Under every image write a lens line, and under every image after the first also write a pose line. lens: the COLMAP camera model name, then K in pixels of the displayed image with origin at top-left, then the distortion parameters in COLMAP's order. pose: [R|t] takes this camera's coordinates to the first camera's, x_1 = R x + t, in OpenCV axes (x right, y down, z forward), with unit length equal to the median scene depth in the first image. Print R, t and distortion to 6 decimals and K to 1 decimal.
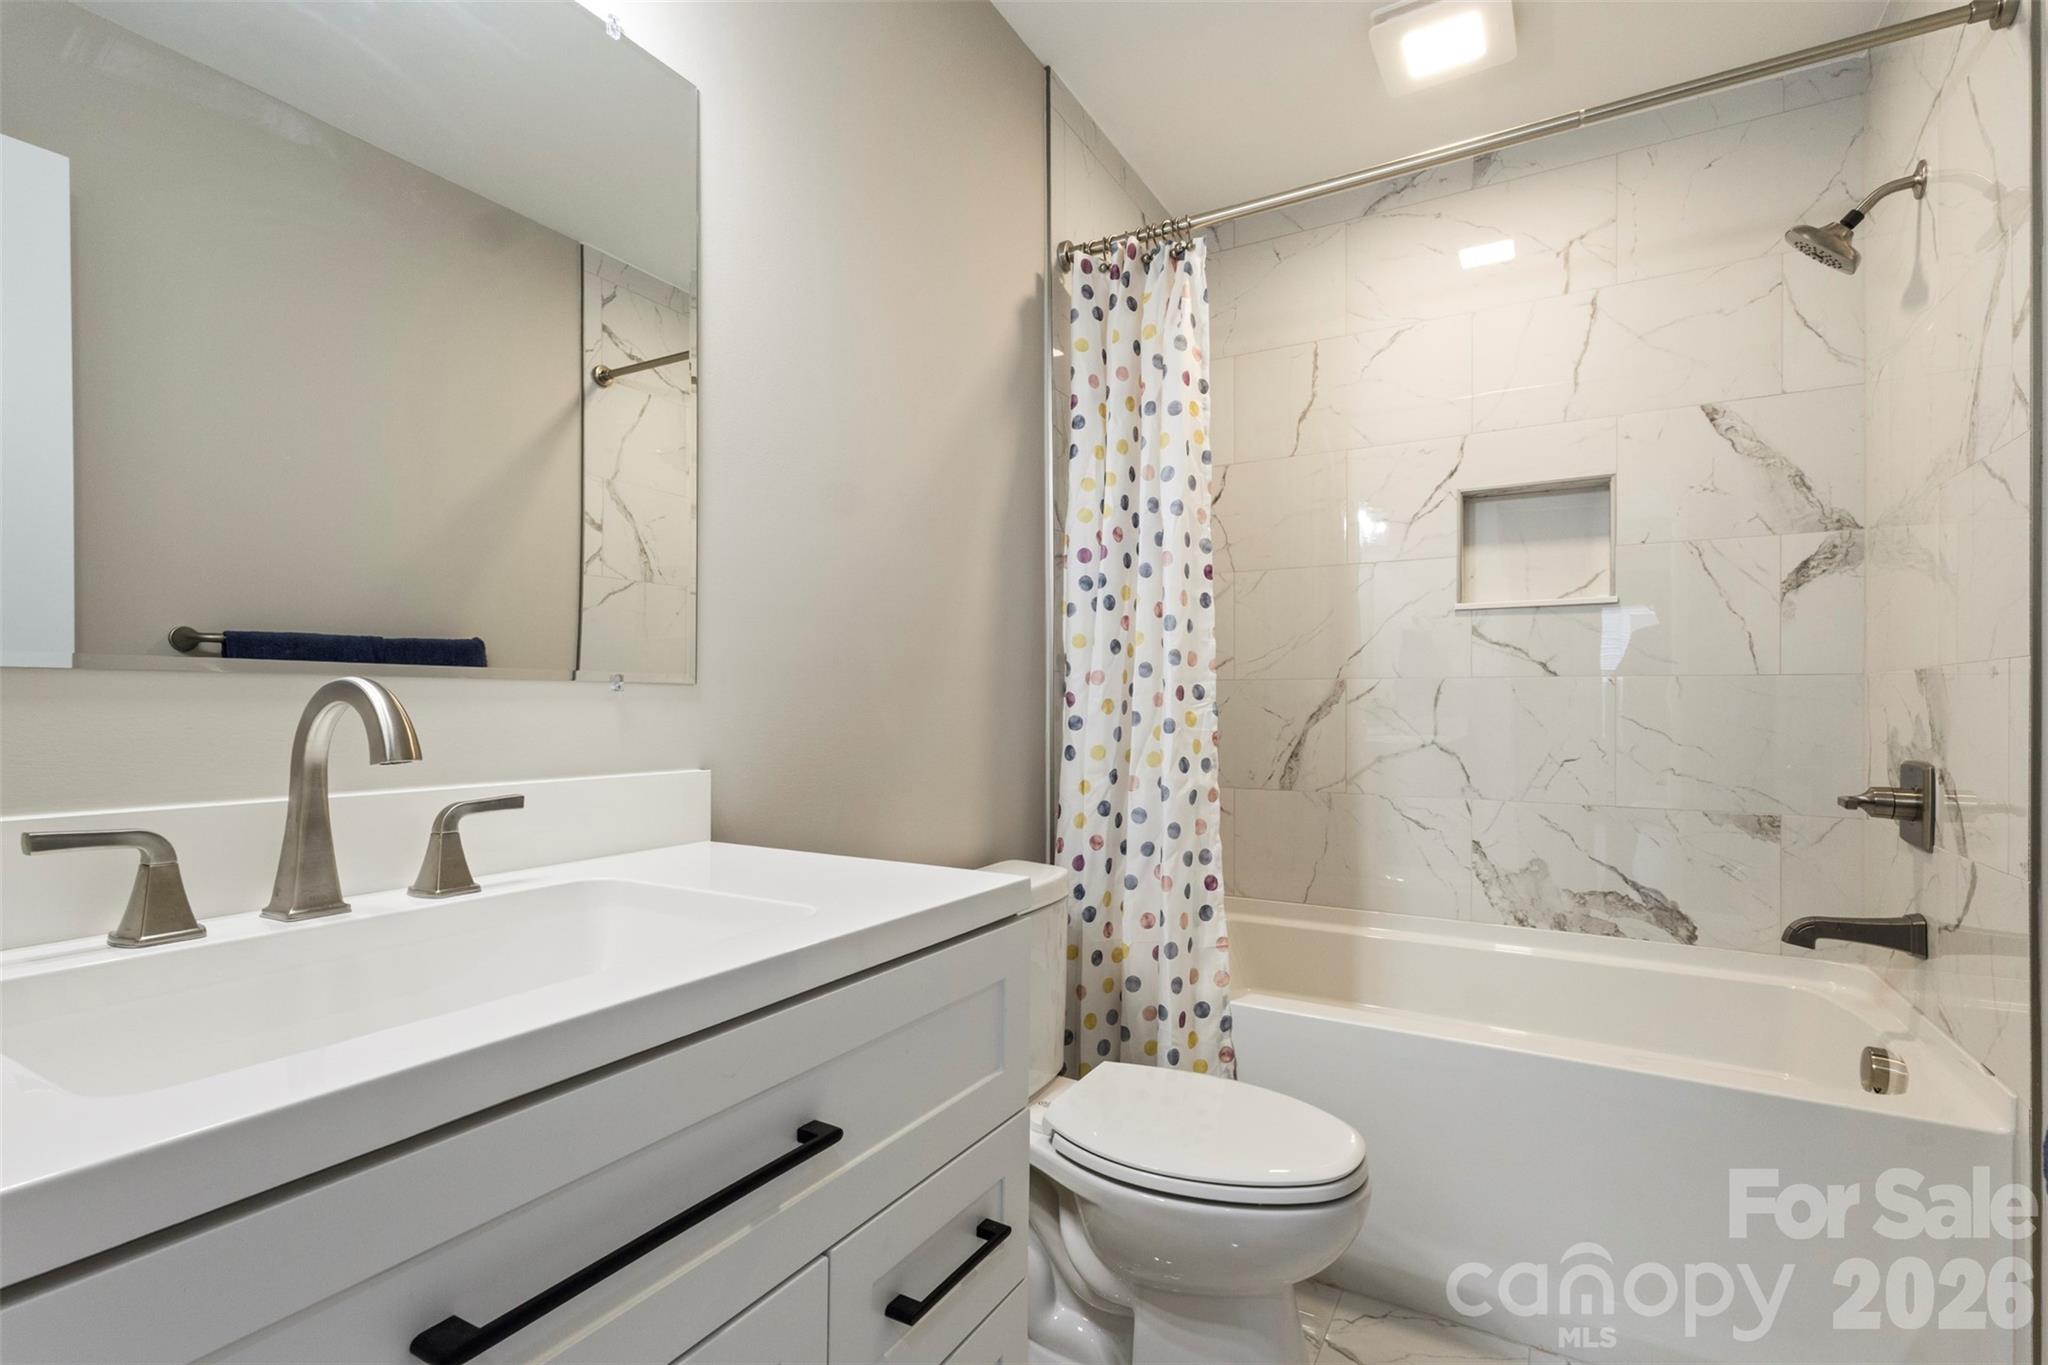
lens RADIAL K [[939.3, 0, 1020.9], [0, 939.3, 702.0], [0, 0, 1]] dist [0.000501, 0.000912]
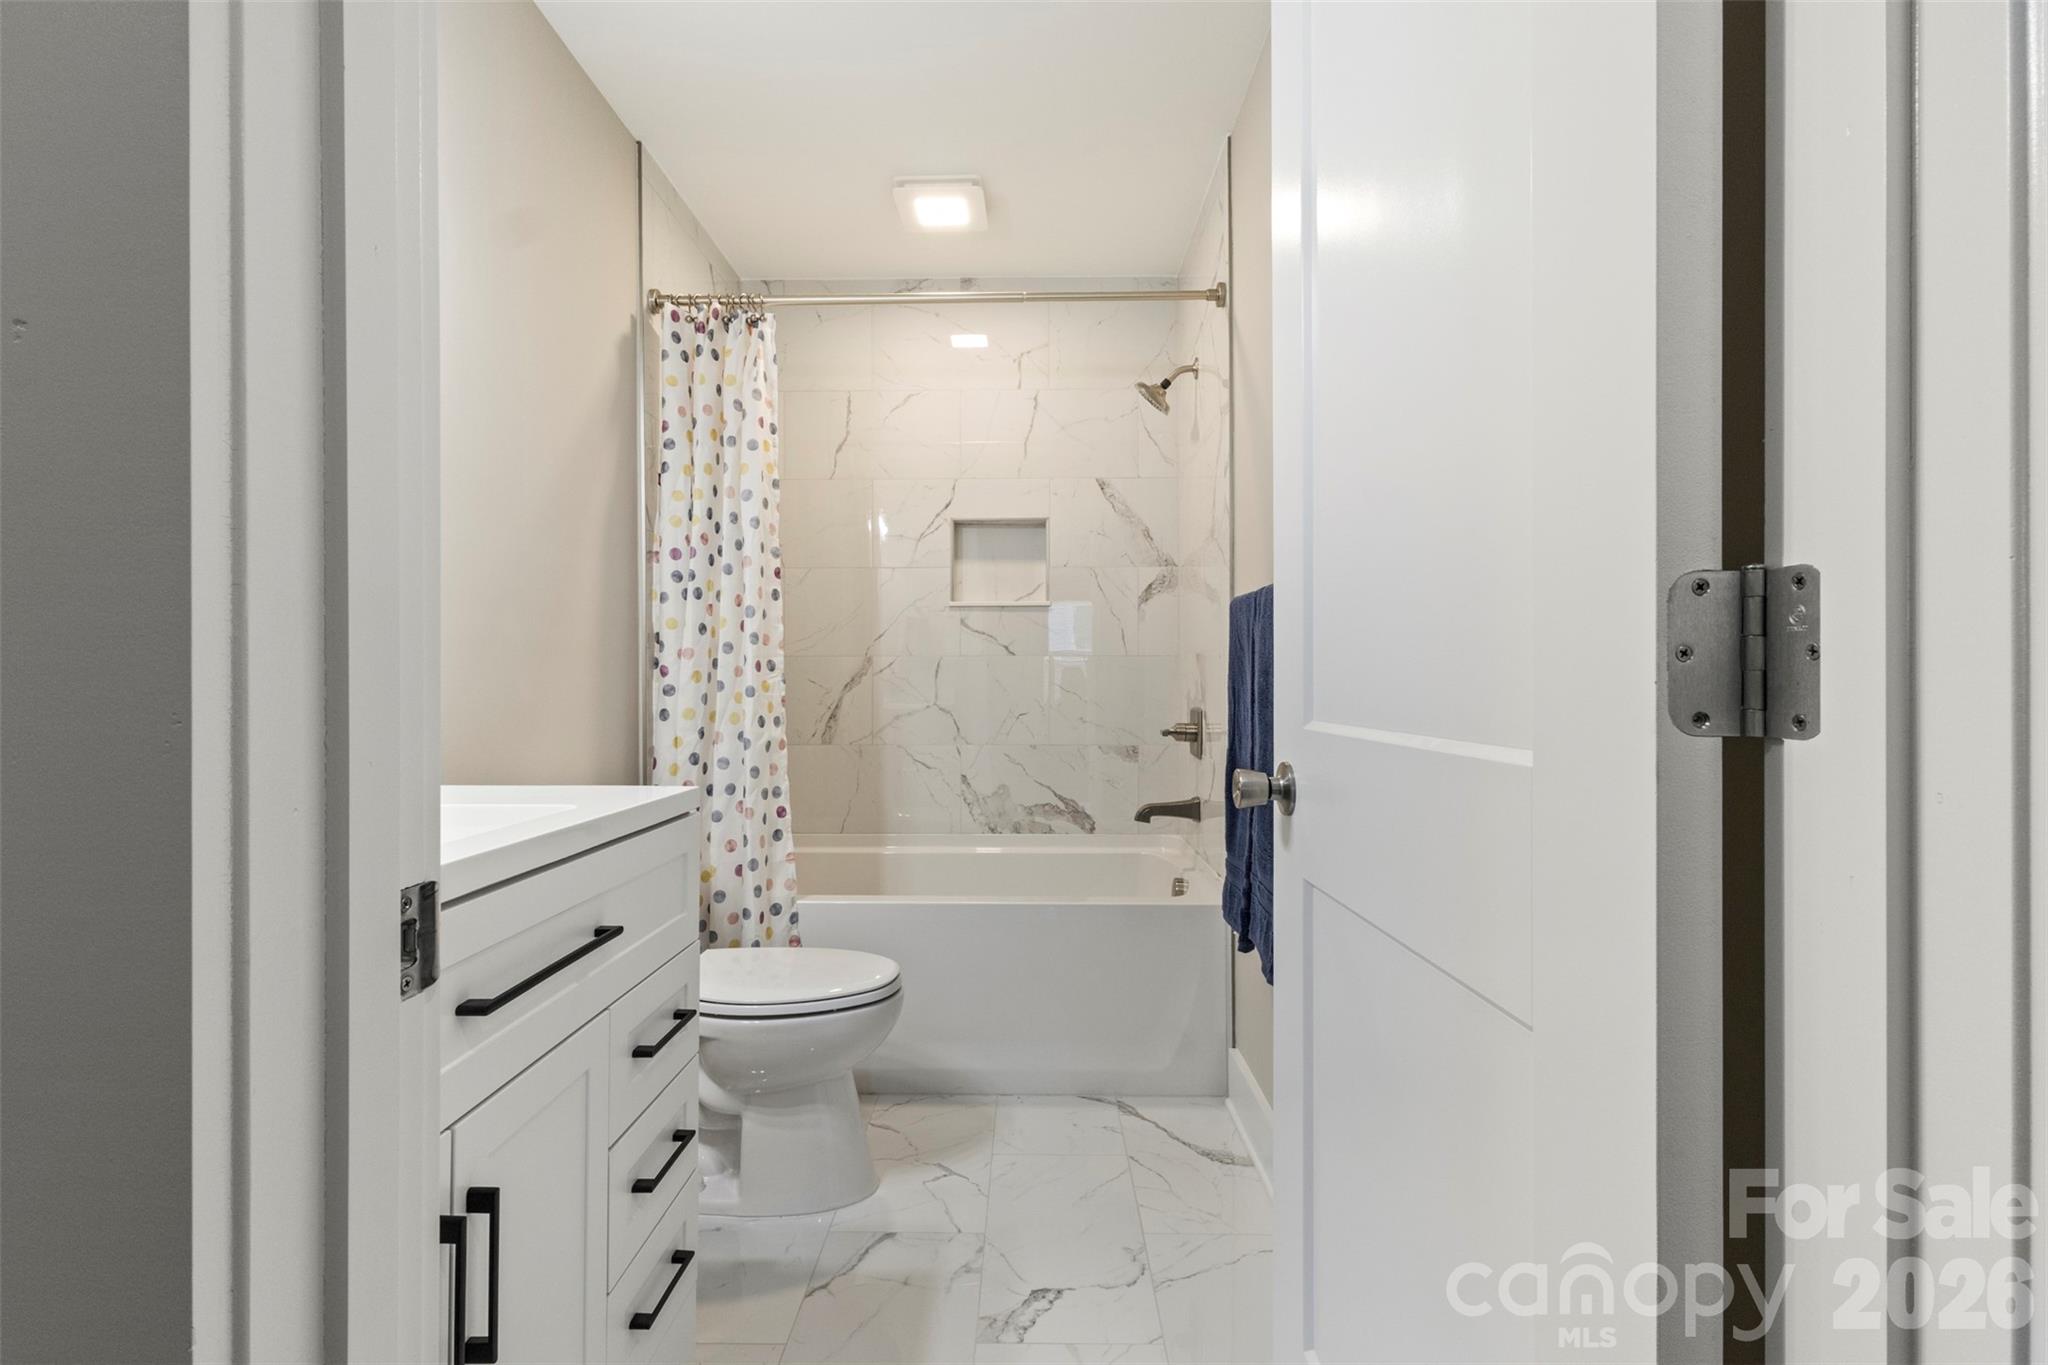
lens RADIAL K [[948.7, 0, 1024.0], [0, 948.7, 682.5], [0, 0, 1]] dist [-0.019920, 0.000243]
pose [[0.868992, -0.005116, 0.494799, -0.150812], [0.003067, 0.999983, 0.004953, 0.007290], [-0.494816, -0.002787, 0.868993, -0.300618]]
